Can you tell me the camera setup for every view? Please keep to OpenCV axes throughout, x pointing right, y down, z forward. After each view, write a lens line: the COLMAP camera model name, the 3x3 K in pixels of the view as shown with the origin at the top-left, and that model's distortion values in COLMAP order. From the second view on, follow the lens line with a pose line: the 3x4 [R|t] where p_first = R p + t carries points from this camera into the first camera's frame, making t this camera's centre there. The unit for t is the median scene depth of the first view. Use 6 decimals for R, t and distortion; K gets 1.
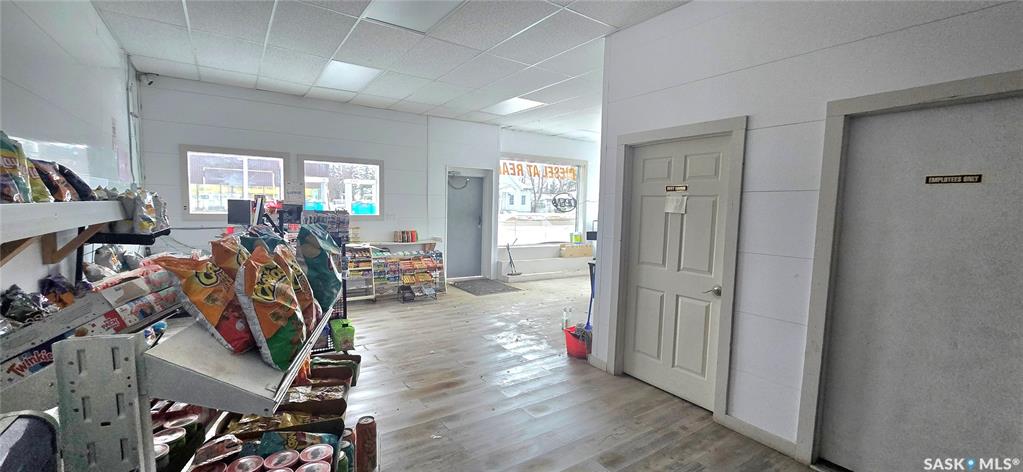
lens RADIAL K [[419.0, 0, 512.7], [0, 419.0, 241.0], [0, 0, 1]] dist [-0.006296, 0.002531]
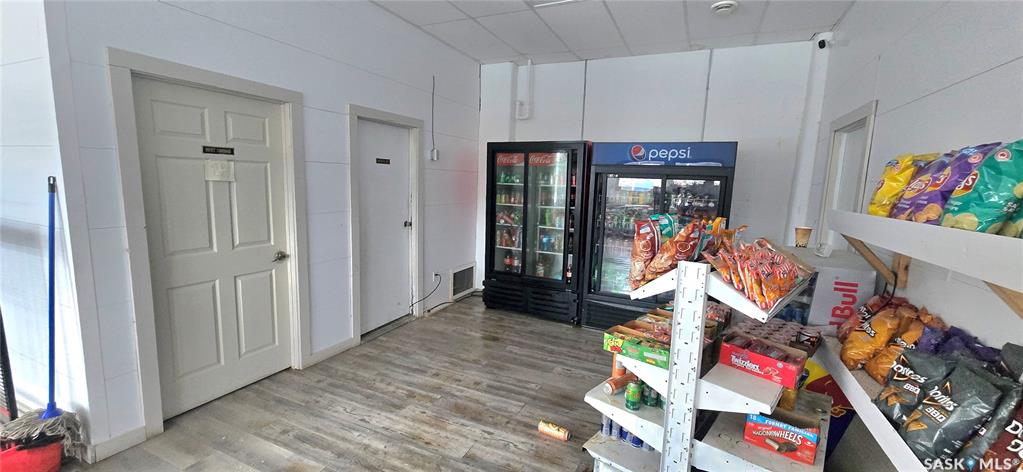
lens RADIAL K [[419.0, 0, 506.5], [0, 419.0, 242.5], [0, 0, 1]] dist [-0.006296, 0.002531]
pose [[-0.507988, -0.172650, 0.843884, -0.557018], [0.022350, 0.976735, 0.213284, -0.101918], [-0.861074, 0.127206, -0.492310, 0.857528]]
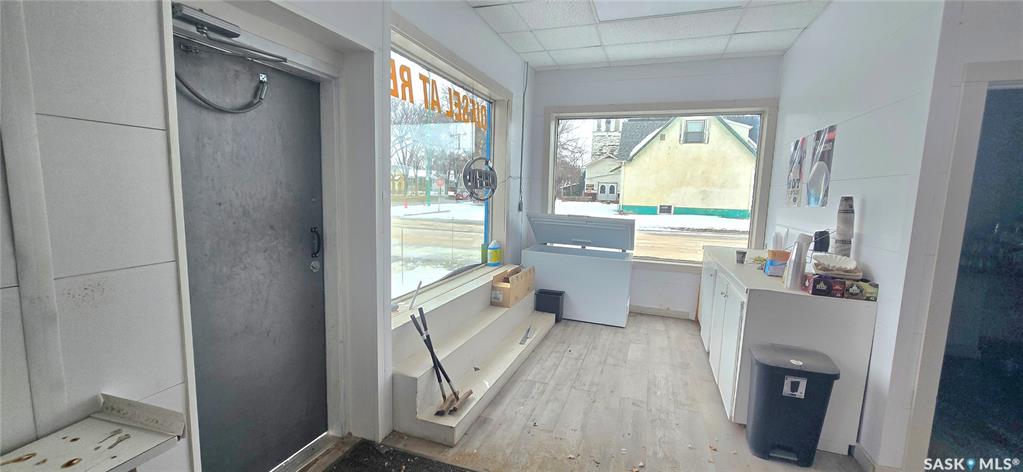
lens RADIAL K [[419.0, 0, 512.3], [0, 419.0, 245.9], [0, 0, 1]] dist [-0.006296, 0.002531]
pose [[0.802418, -0.083390, 0.590907, -0.316429], [0.047178, 0.995954, 0.076486, -0.143335], [-0.594894, -0.033496, 0.803106, 1.637567]]
